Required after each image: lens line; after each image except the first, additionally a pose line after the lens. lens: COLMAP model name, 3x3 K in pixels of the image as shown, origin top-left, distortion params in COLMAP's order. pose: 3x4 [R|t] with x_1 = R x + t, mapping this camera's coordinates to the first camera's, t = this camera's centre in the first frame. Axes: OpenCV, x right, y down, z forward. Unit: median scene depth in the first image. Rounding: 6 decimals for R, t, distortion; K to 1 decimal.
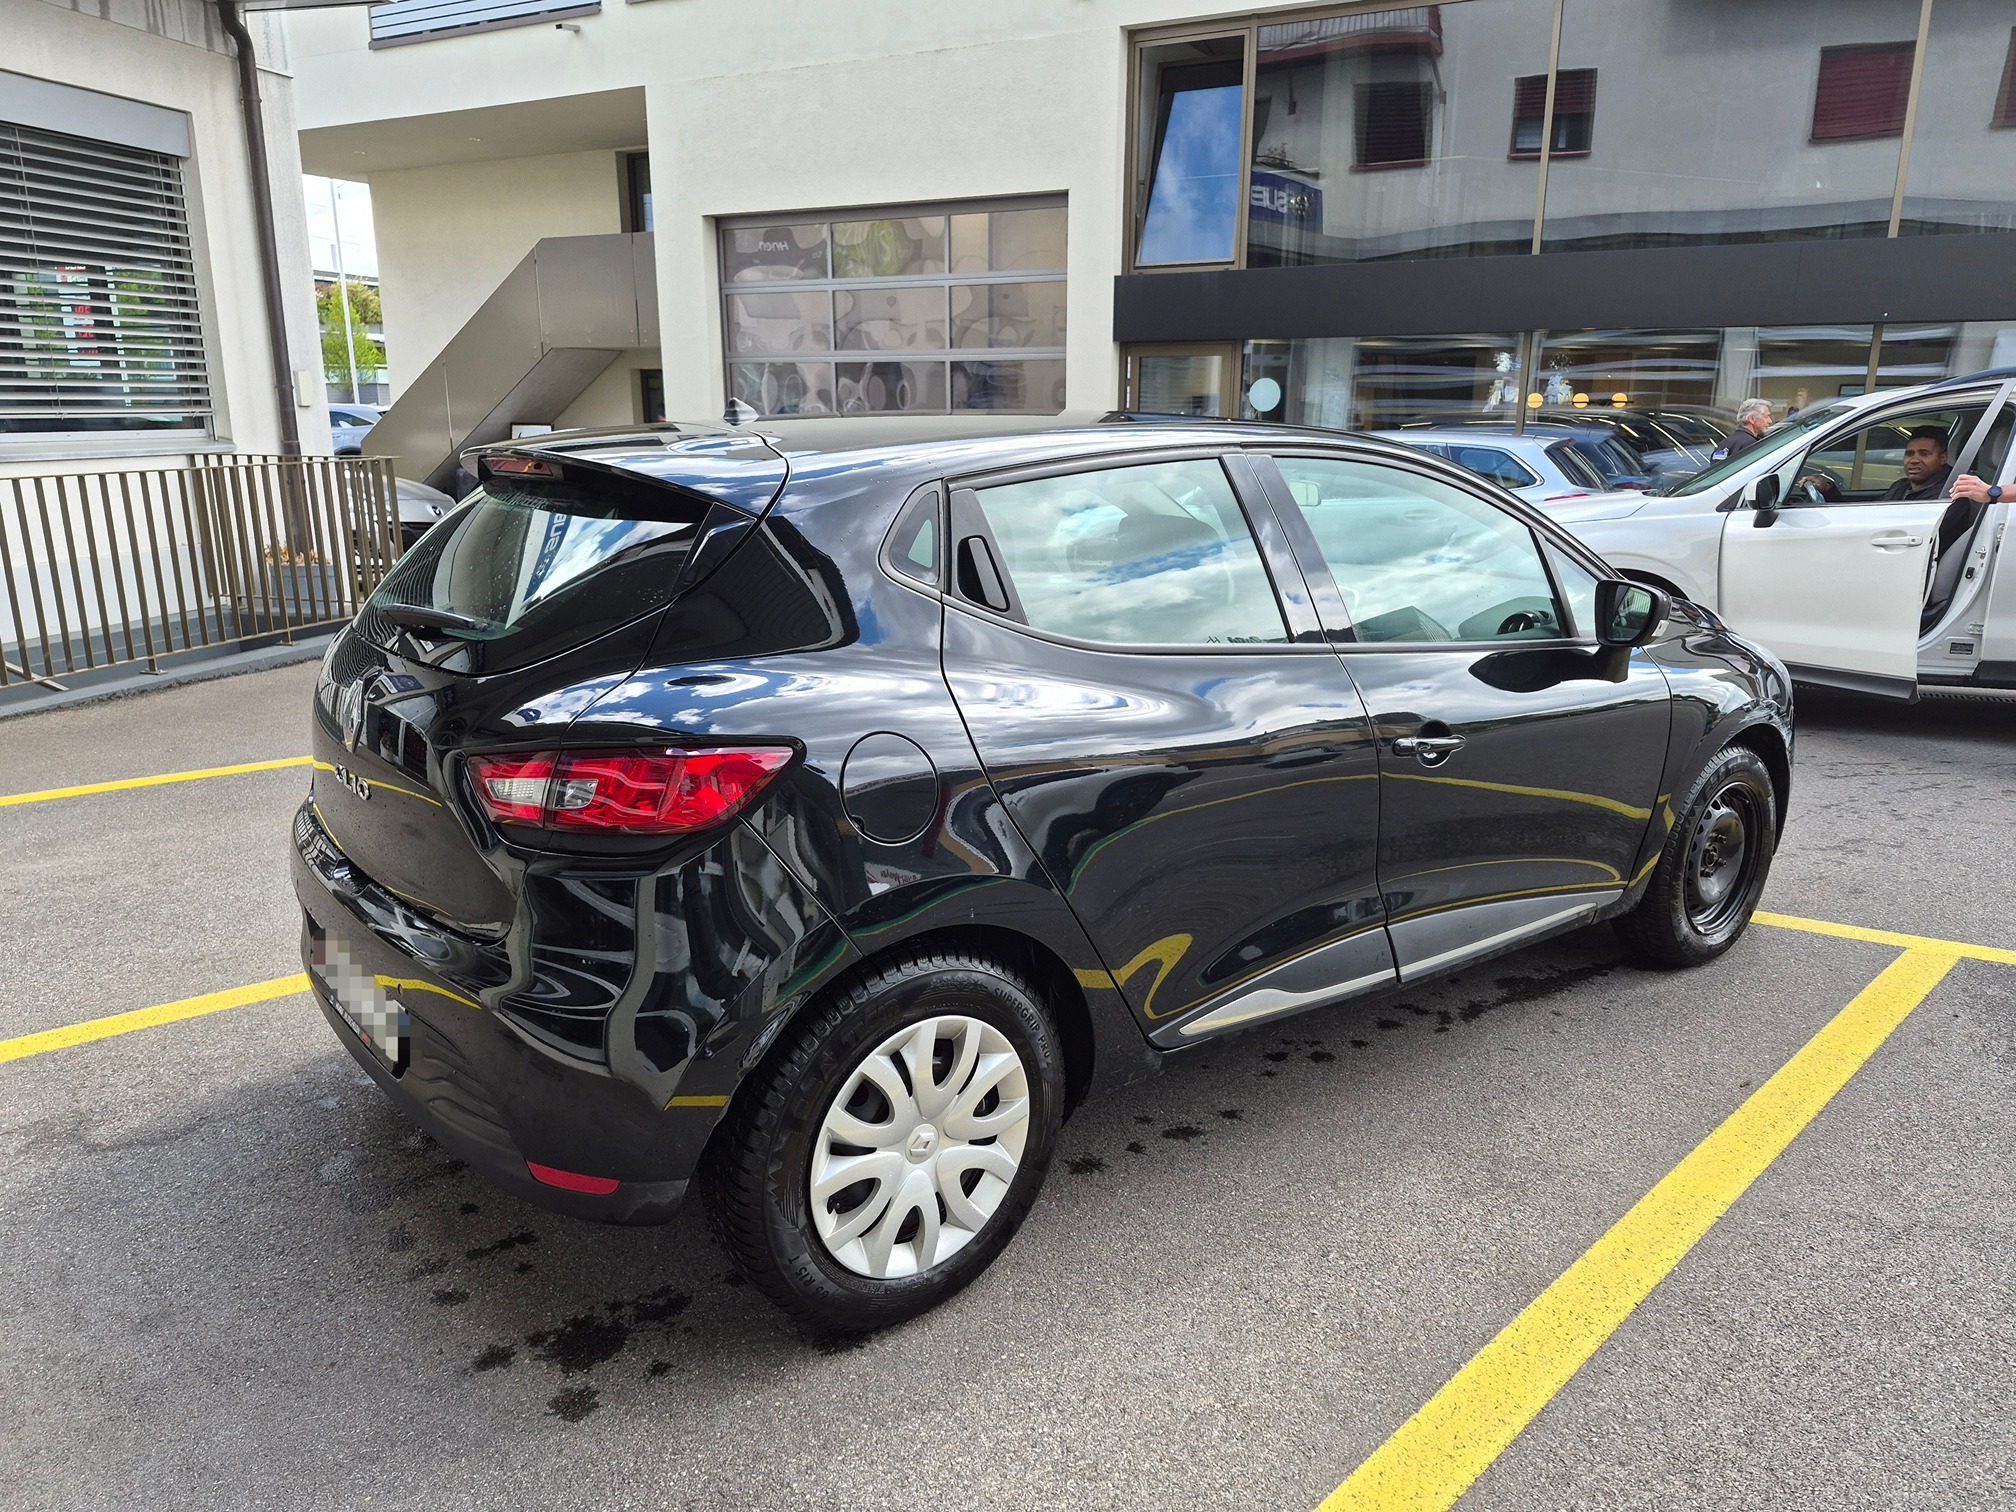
lens RADIAL K [[1424.5, 0, 1008.0], [0, 1424.5, 756.0], [0, 0, 1]] dist [0.005097, -0.002160]
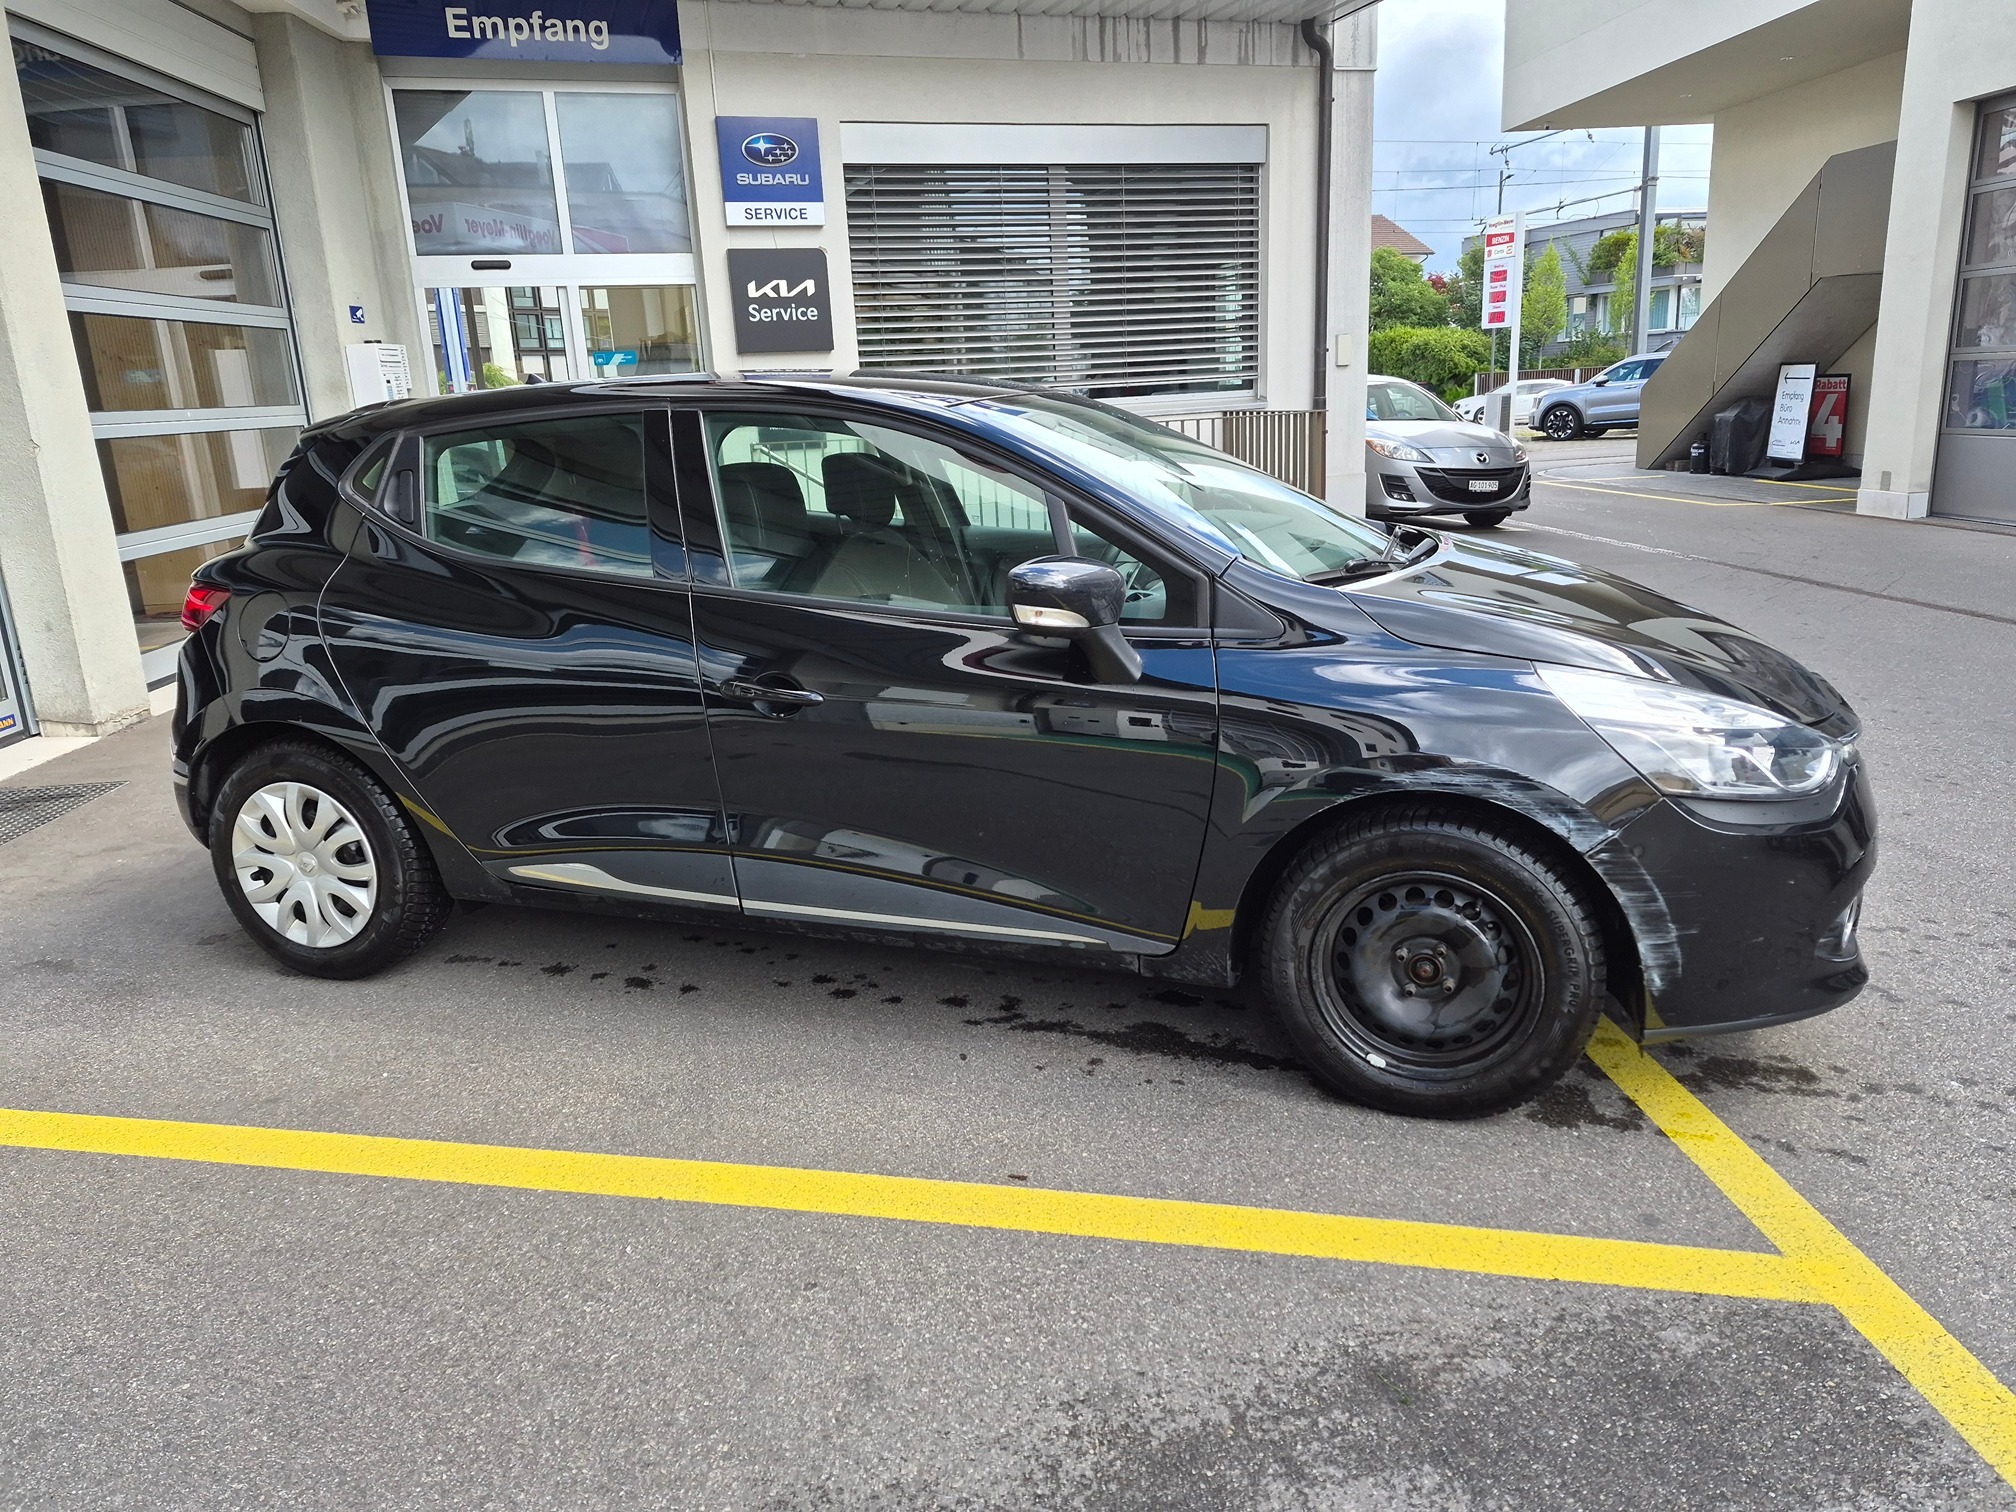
lens RADIAL K [[1394.3, 0, 1008.0], [0, 1394.3, 756.0], [0, 0, 1]] dist [0.036756, -0.038017]
pose [[0.546978, 0.181022, -0.817341, 0.921968], [-0.149440, 0.981773, 0.117432, -0.079711], [0.823700, 0.057911, 0.564060, 0.444330]]
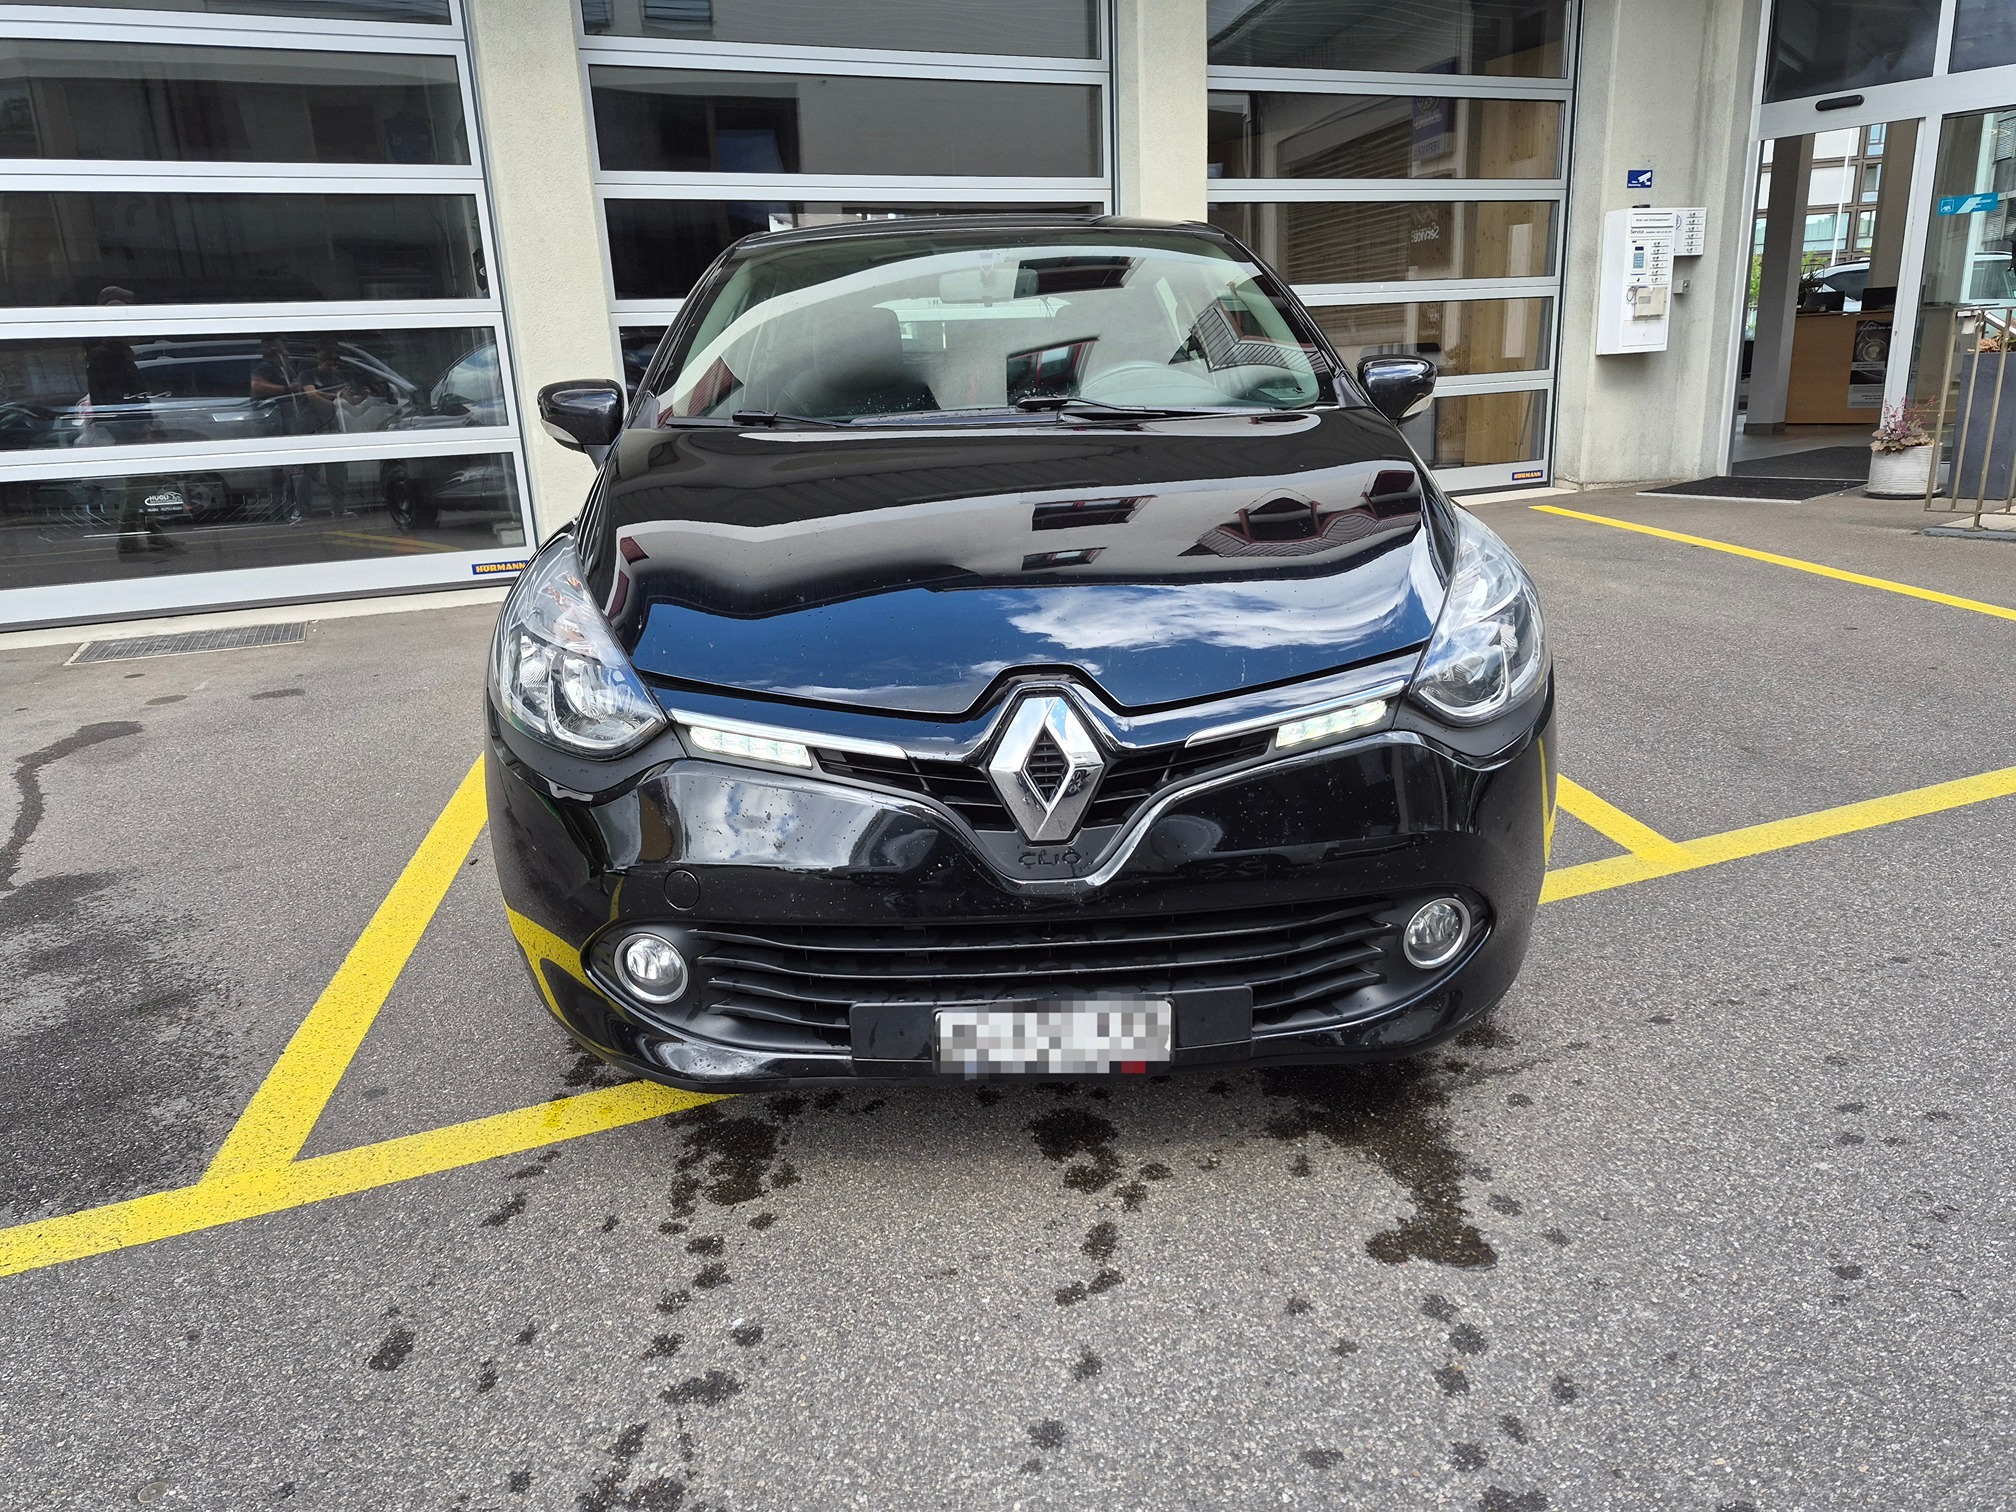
lens RADIAL K [[1401.6, 0, 999.1], [0, 1401.6, 738.1], [0, 0, 1]] dist [0.086960, -0.101679]
pose [[-0.588178, 0.223540, -0.777223, 0.889064], [-0.156548, 0.911393, 0.380599, -0.253234], [0.793435, 0.345533, -0.501067, 1.472650]]
